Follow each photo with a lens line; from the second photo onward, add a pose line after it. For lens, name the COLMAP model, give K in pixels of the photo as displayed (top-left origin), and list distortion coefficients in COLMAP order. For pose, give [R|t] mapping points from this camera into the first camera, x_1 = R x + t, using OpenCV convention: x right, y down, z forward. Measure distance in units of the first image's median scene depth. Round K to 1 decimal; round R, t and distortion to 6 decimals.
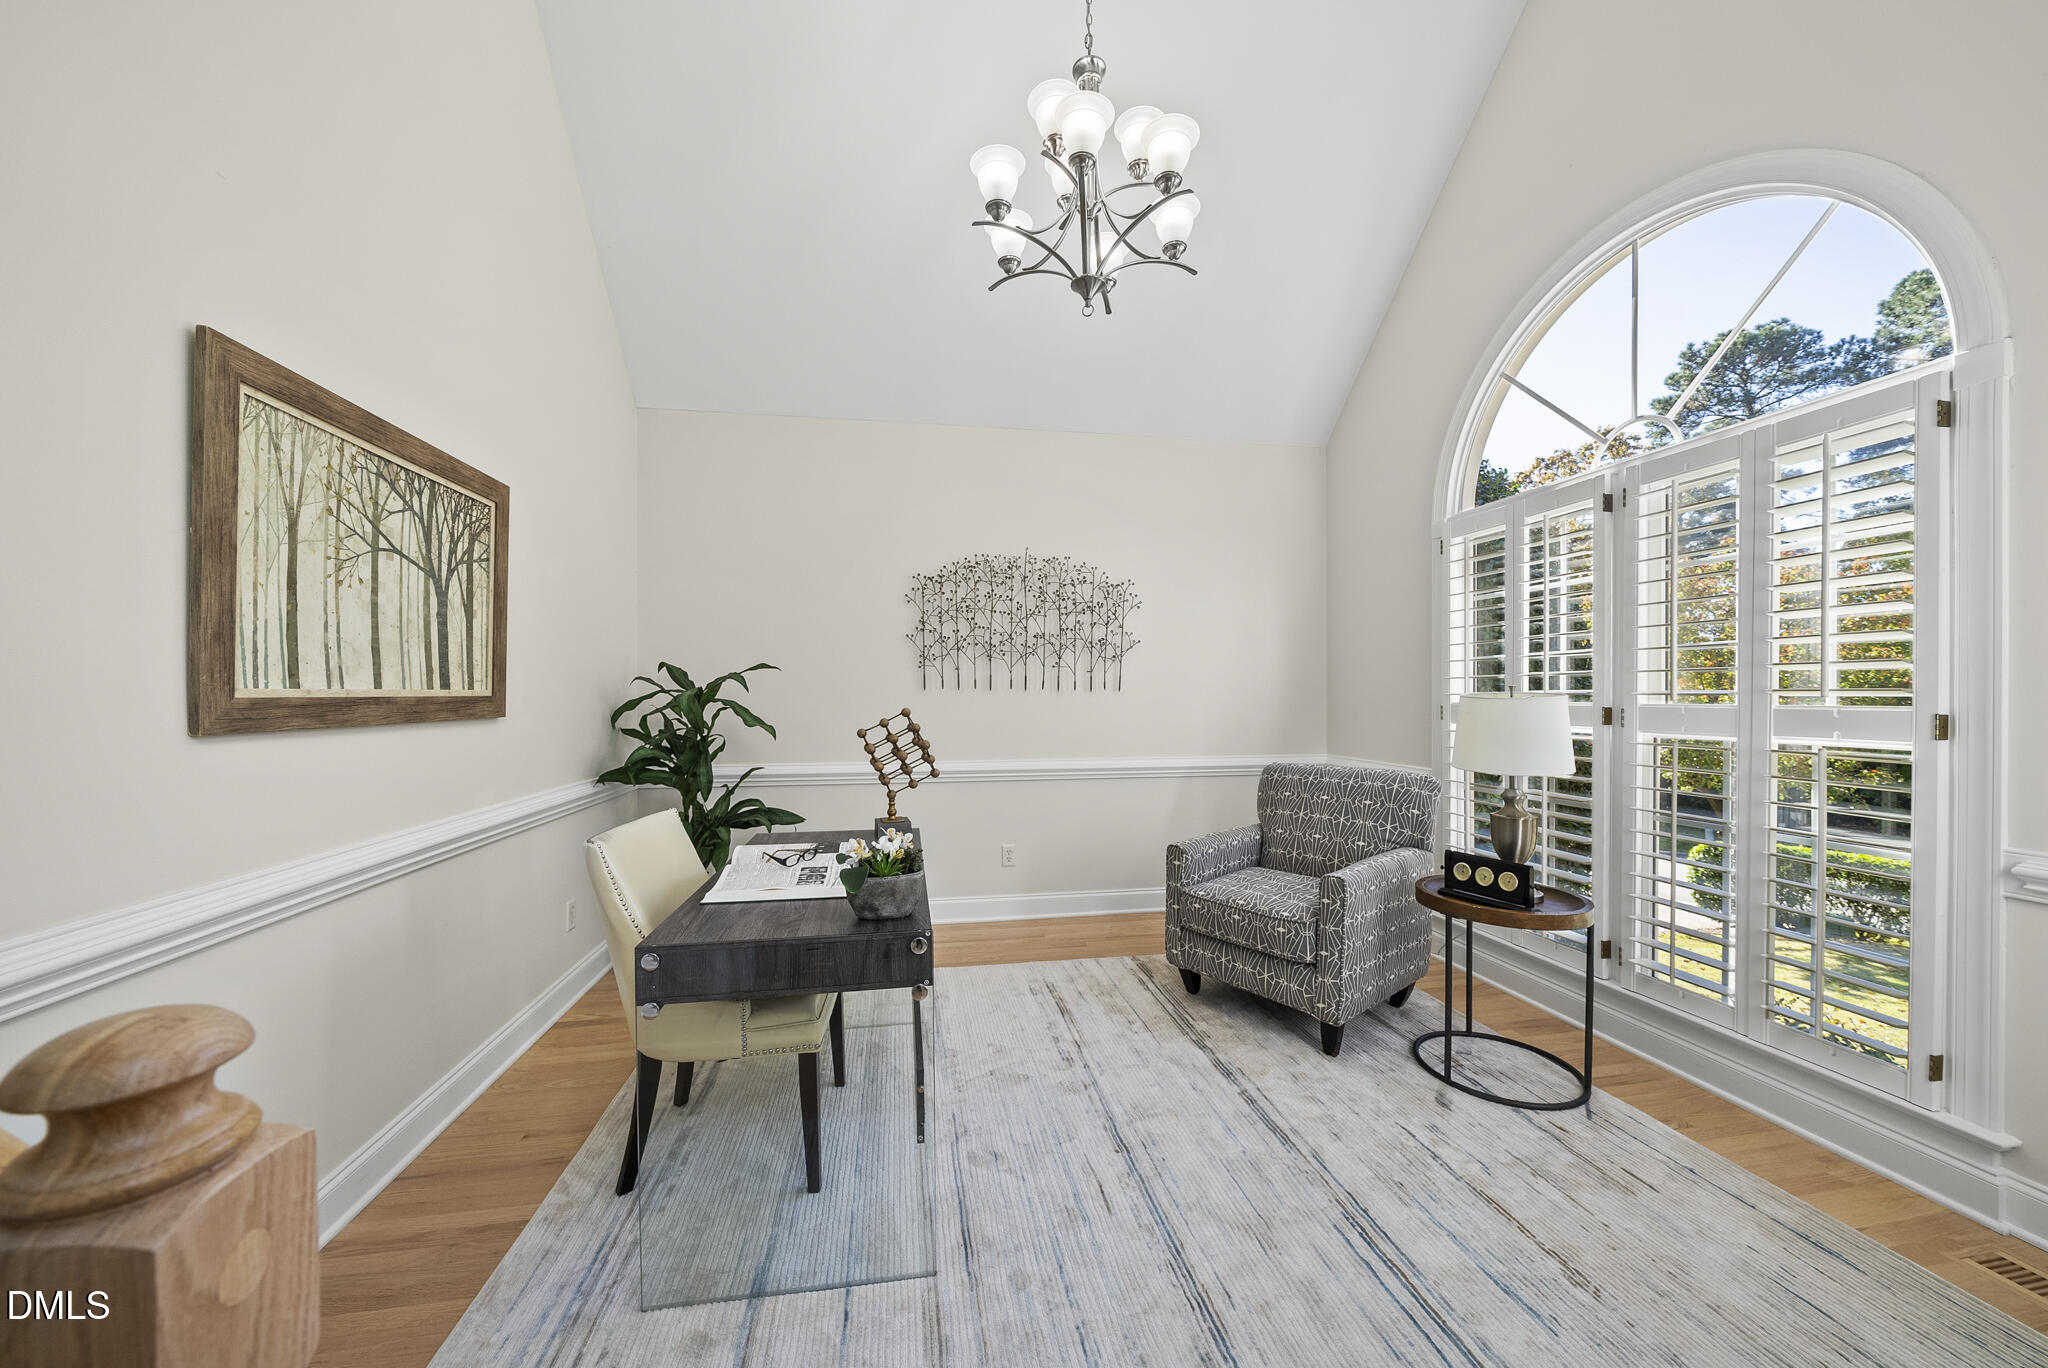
lens RADIAL K [[713.7, 0, 1019.2], [0, 713.7, 698.1], [0, 0, 1]] dist [-0.006485, -0.000008]
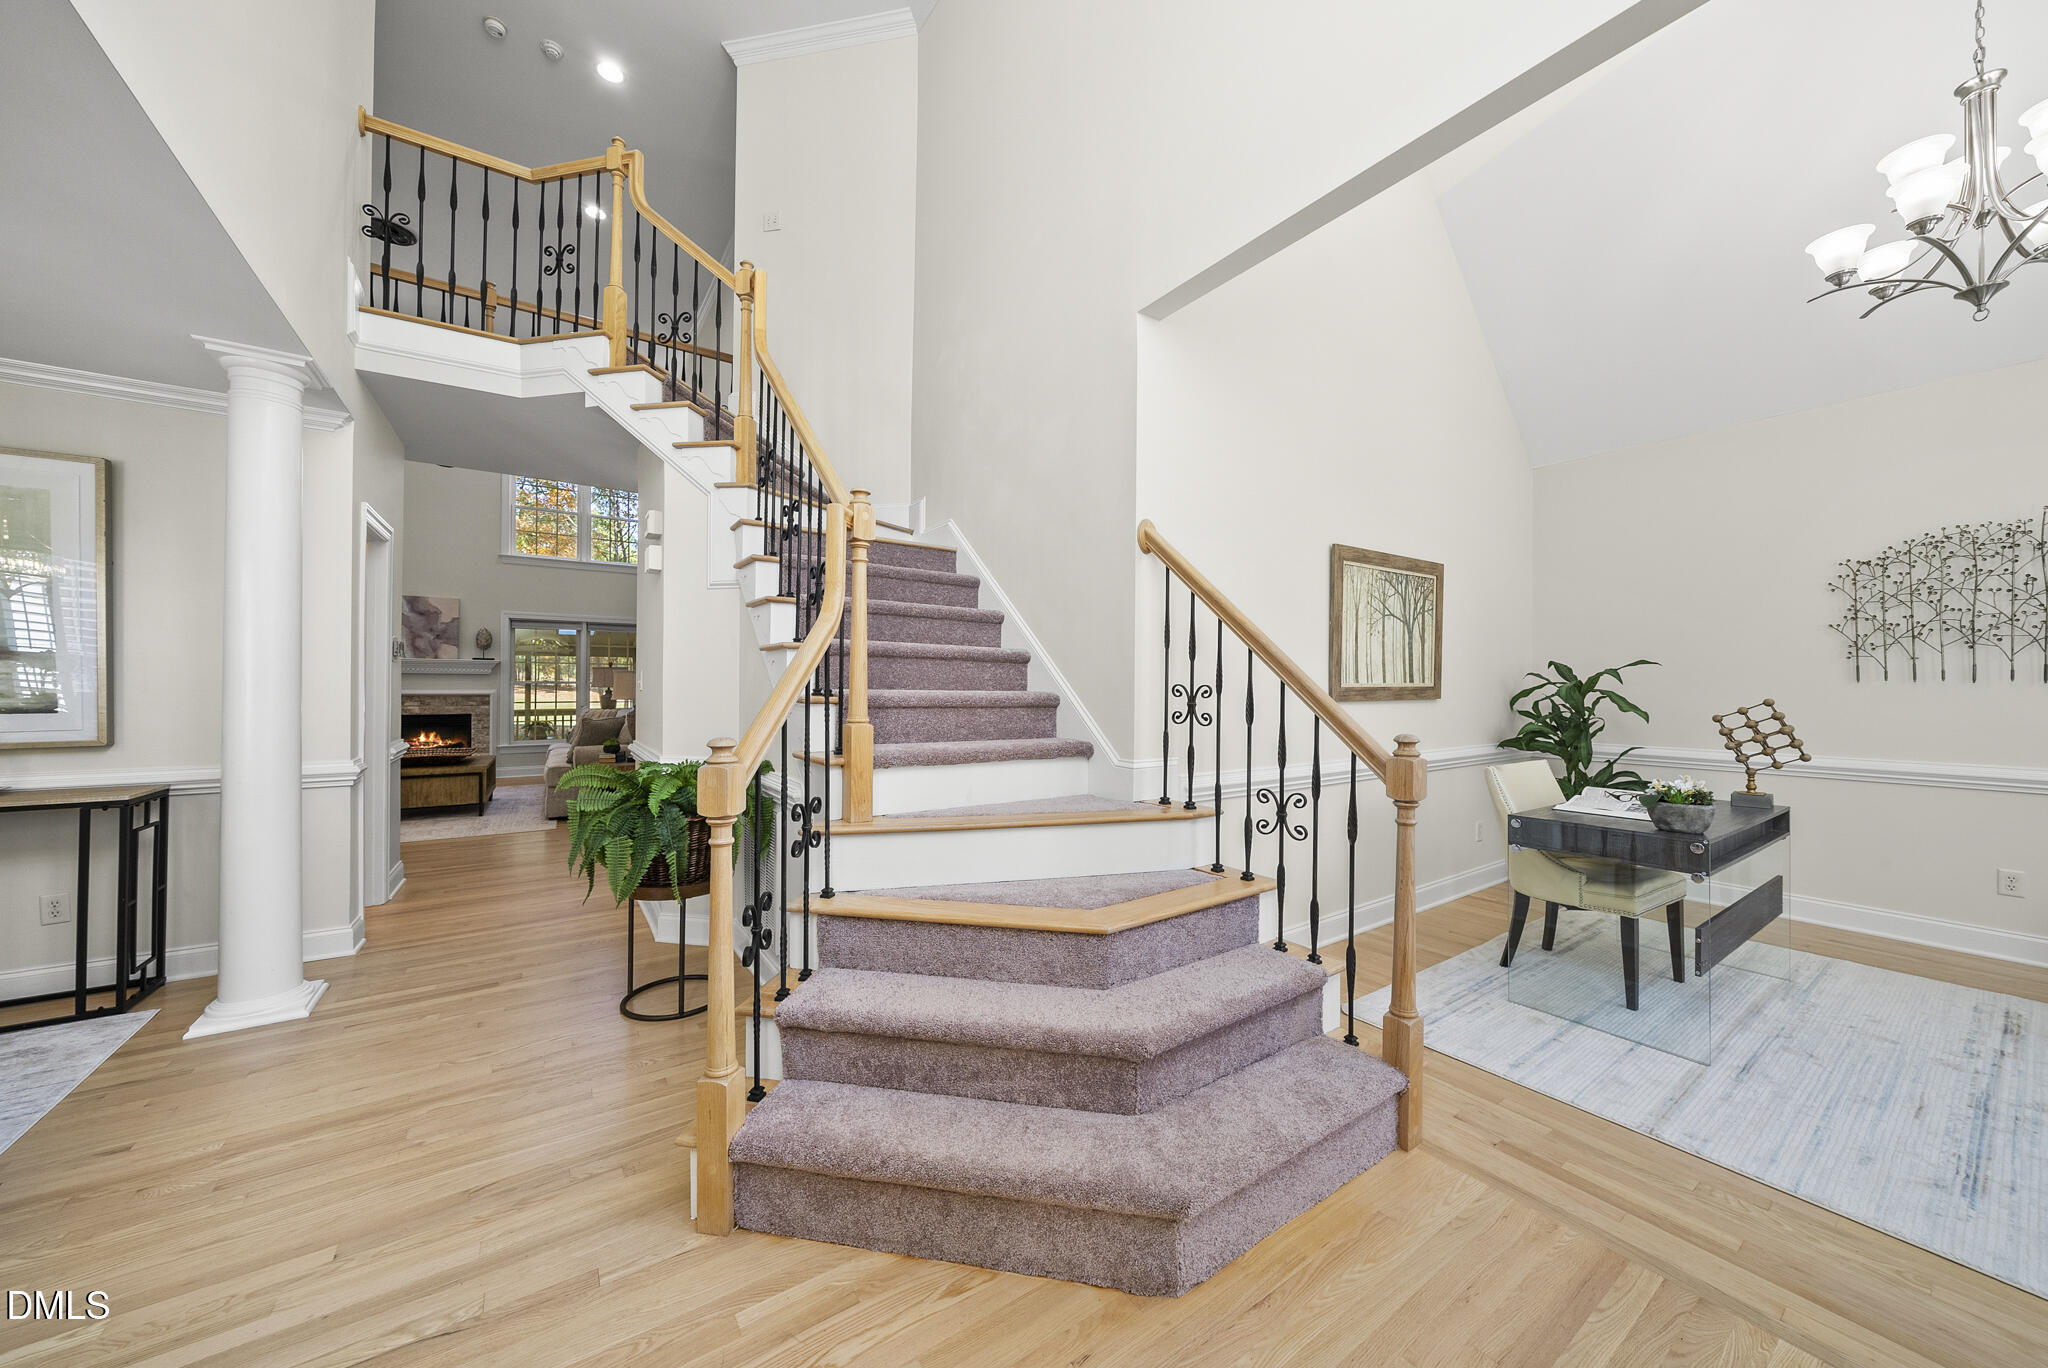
lens RADIAL K [[703.8, 0, 1024.0], [0, 703.8, 684.0], [0, 0, 1]] dist [-0.006992, 0.000188]
pose [[0.412632, 0.002657, -0.910894, 0.379053], [-0.006596, 0.999978, -0.000071, -0.002349], [0.910874, 0.006038, 0.412641, -0.575420]]
